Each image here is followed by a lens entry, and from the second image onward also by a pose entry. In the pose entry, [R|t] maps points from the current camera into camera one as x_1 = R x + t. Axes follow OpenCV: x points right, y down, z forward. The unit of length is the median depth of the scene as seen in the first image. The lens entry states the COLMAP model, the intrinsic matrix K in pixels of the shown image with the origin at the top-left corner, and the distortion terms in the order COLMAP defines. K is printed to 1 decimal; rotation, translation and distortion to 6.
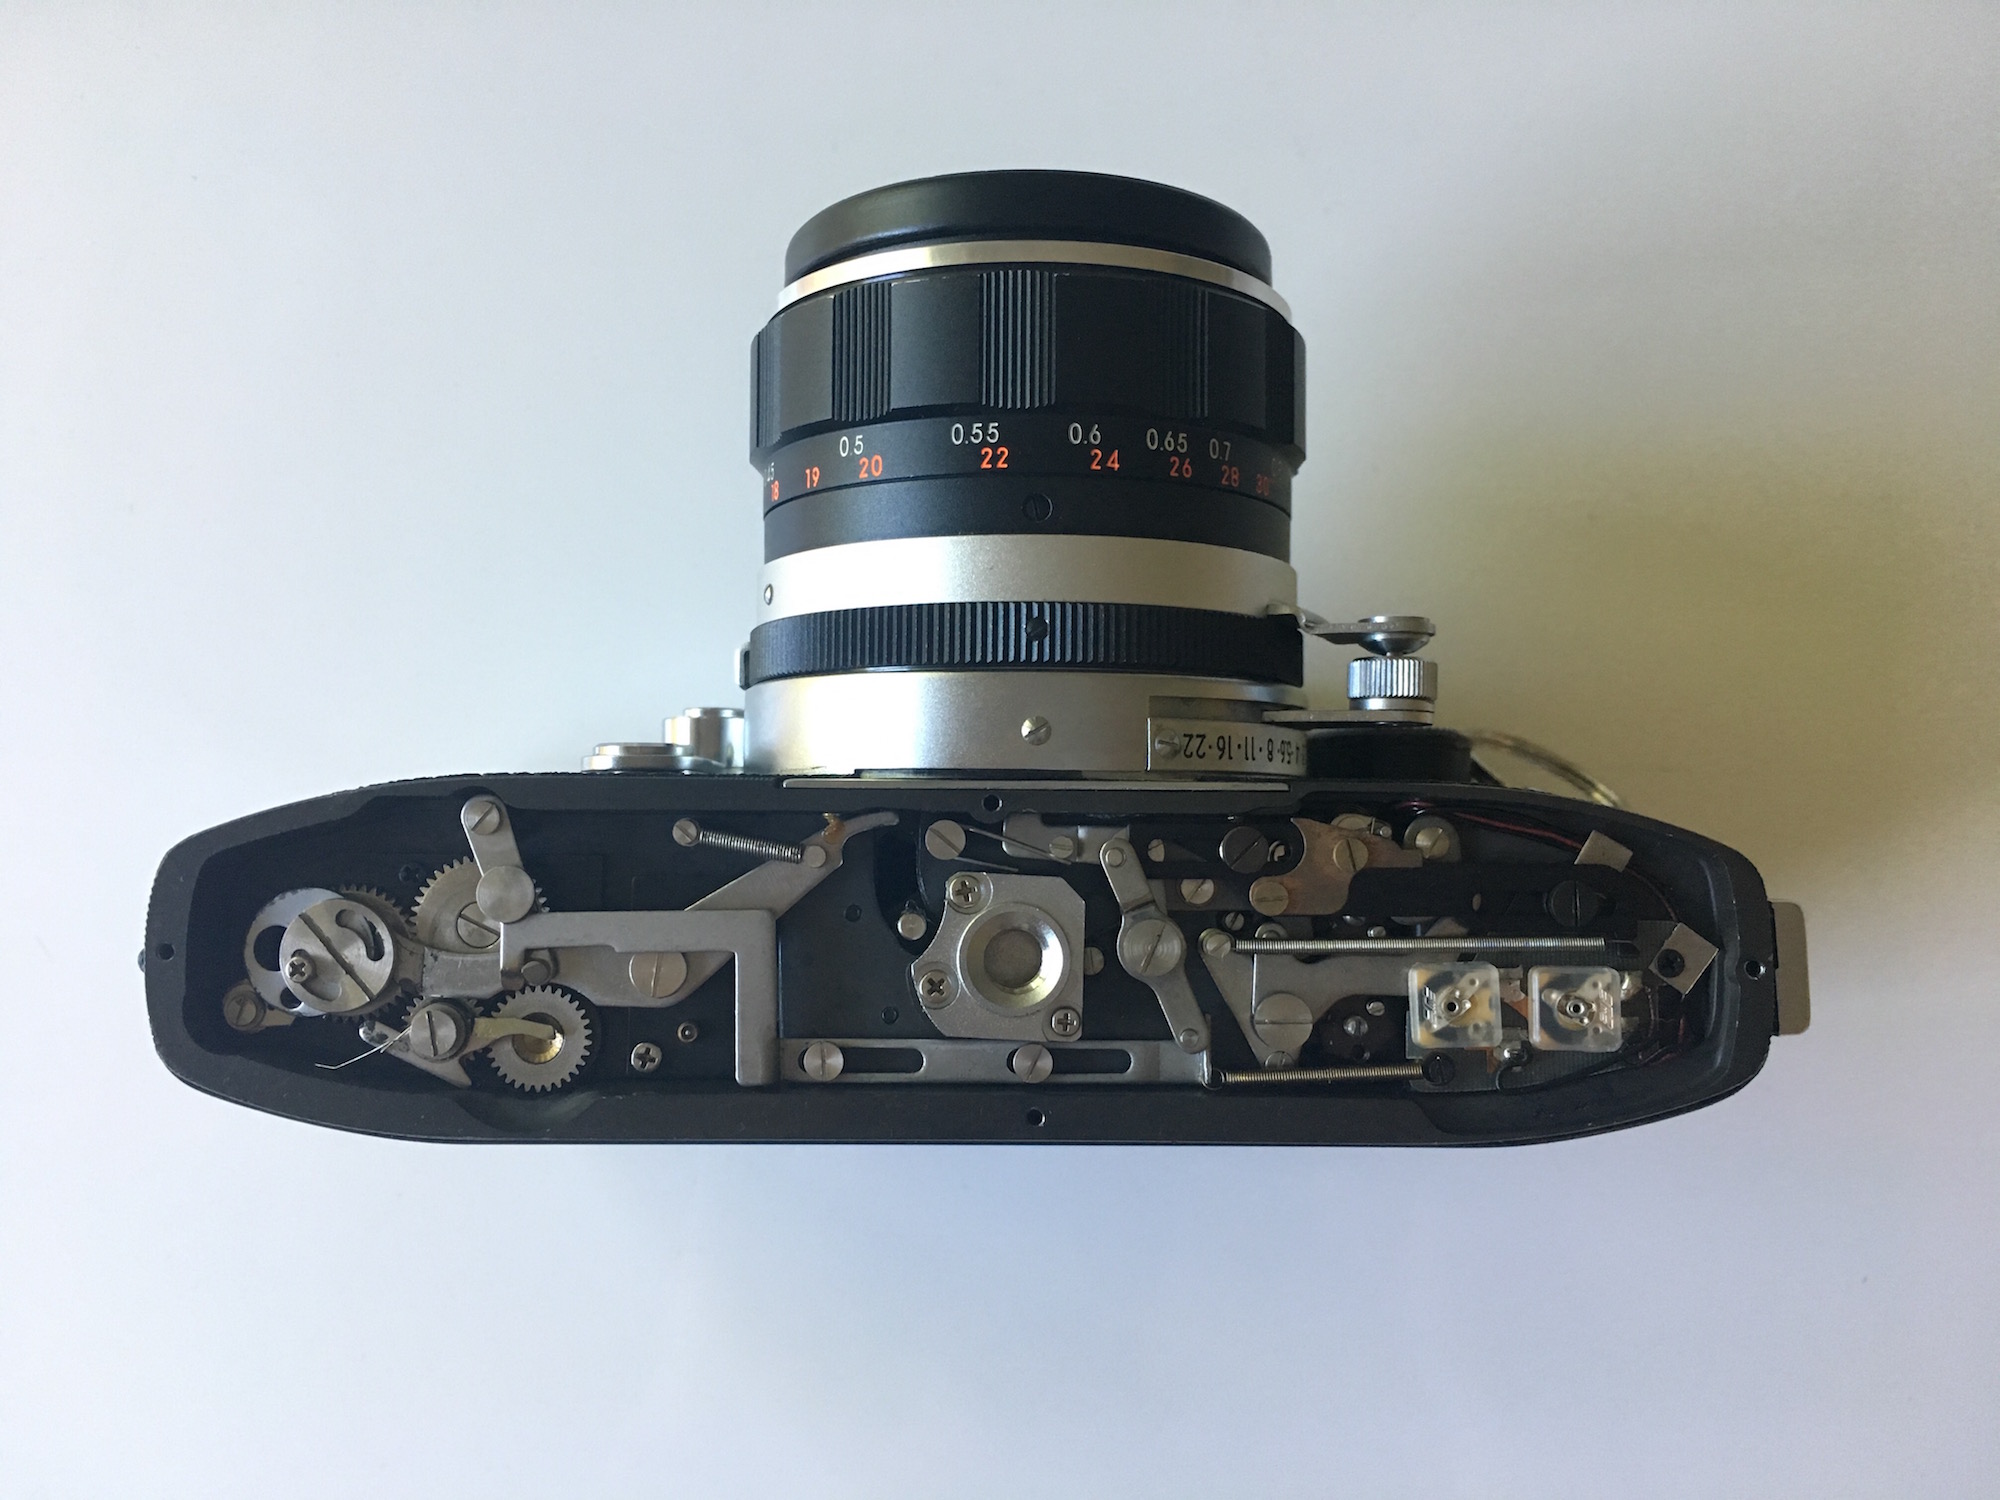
lens RADIAL K [[1839.1, 0, 1016.2], [0, 1839.1, 752.9], [0, 0, 1]] dist [0.042845, -0.150368]
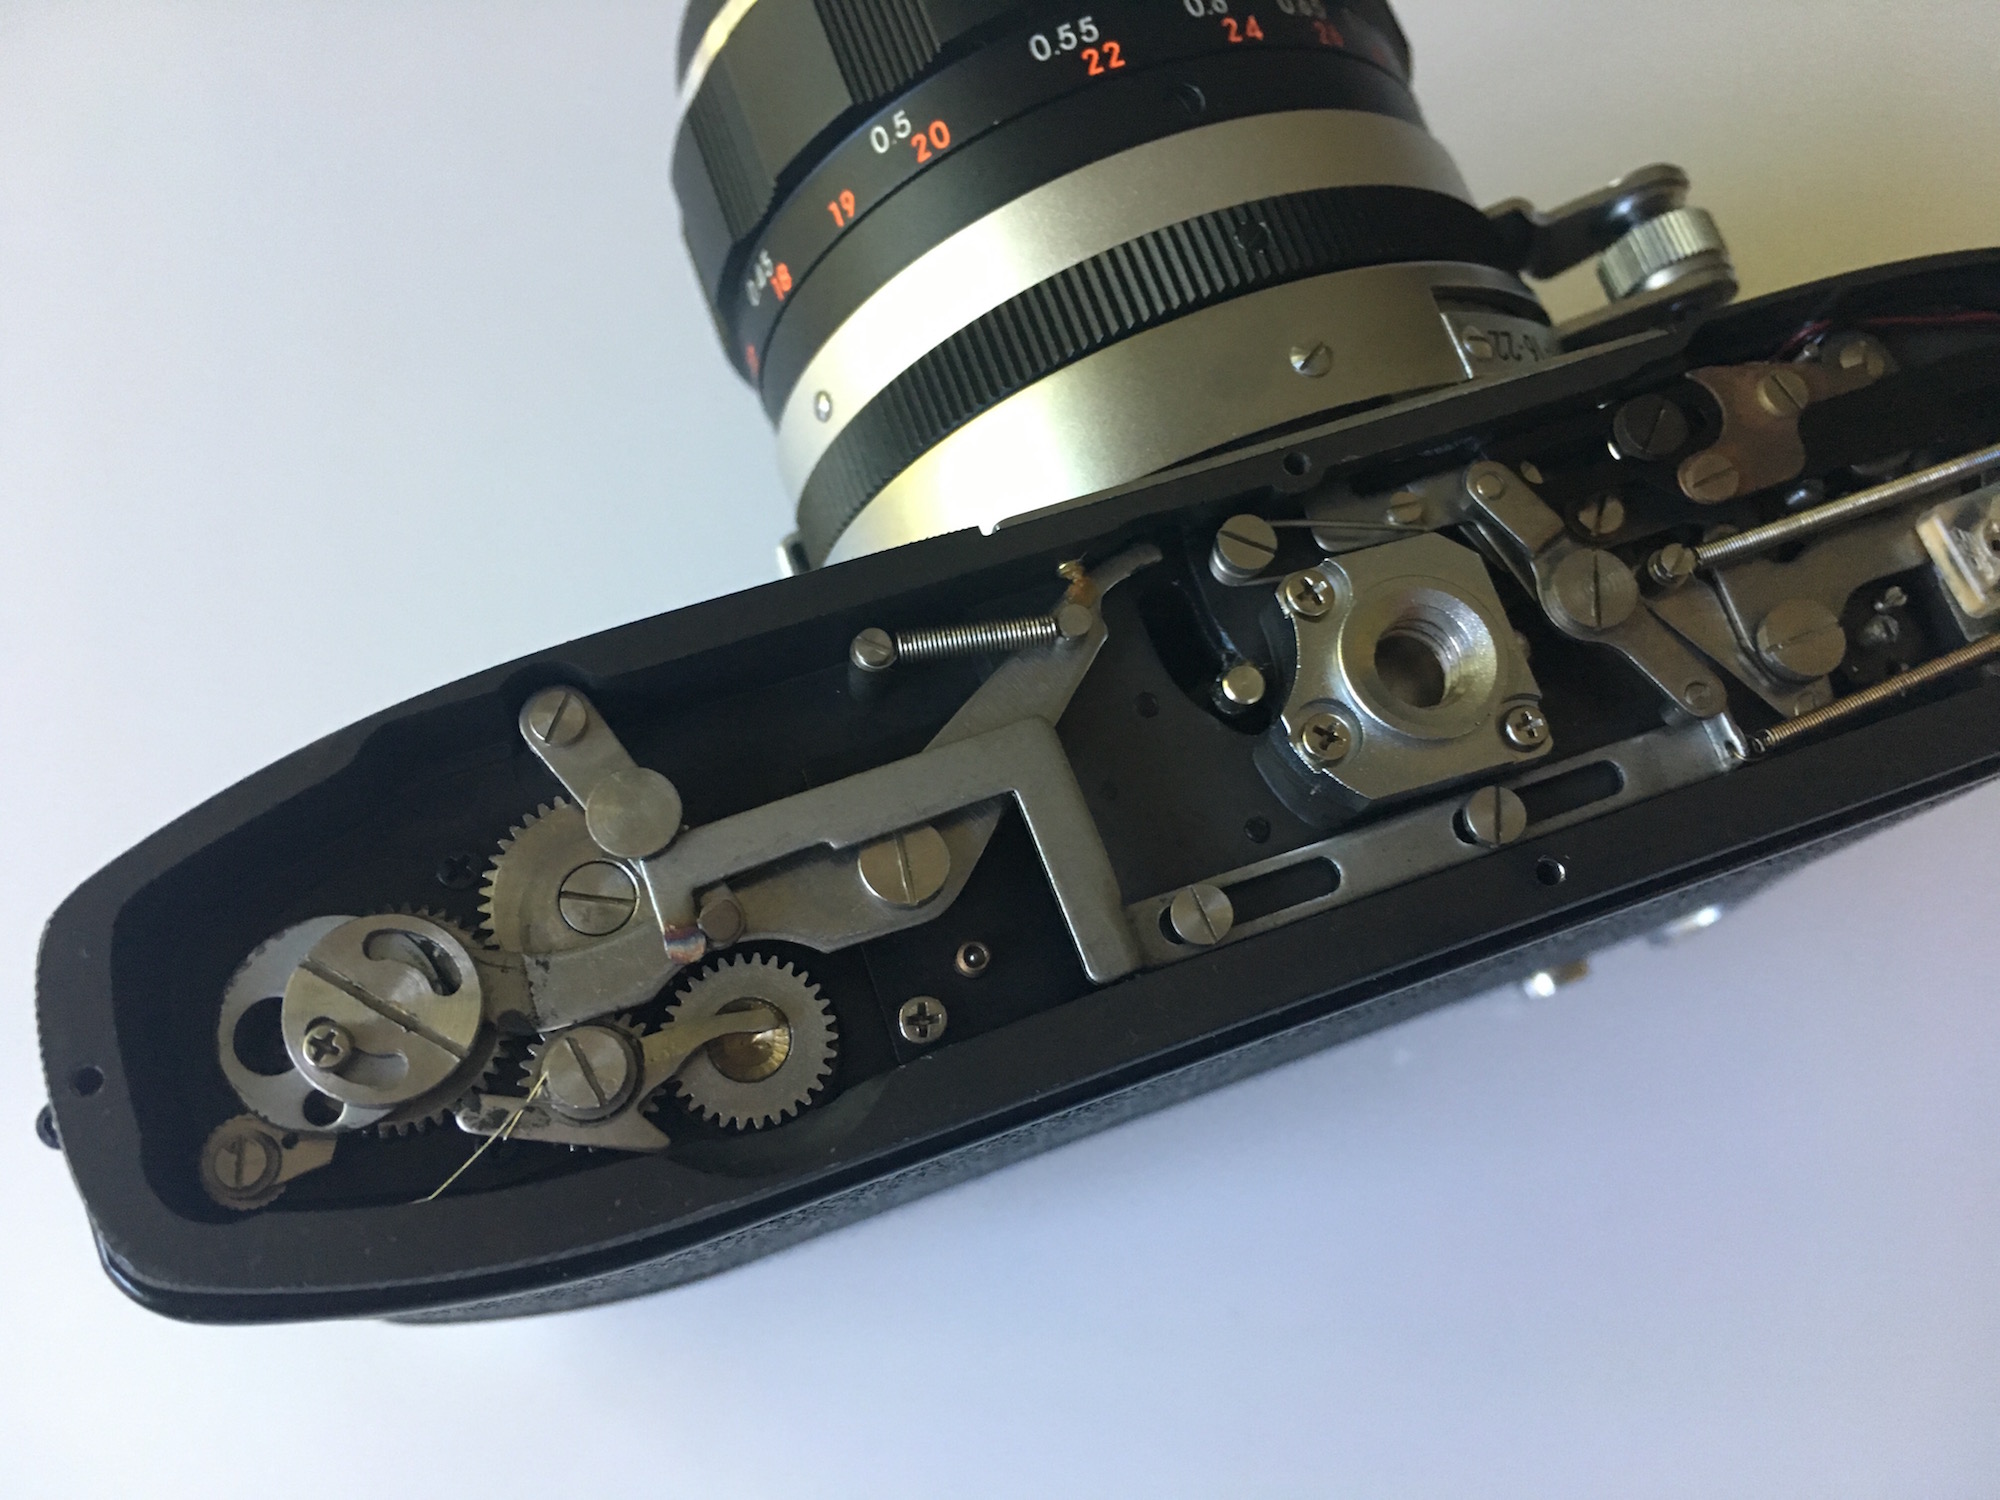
lens RADIAL K [[1839.1, 0, 1016.2], [0, 1839.1, 752.9], [0, 0, 1]] dist [0.042845, -0.150368]
pose [[0.932994, -0.309236, 0.184107, -0.261109], [0.343704, 0.917313, -0.201009, 0.220952], [-0.106725, 0.250819, 0.962133, 0.390533]]
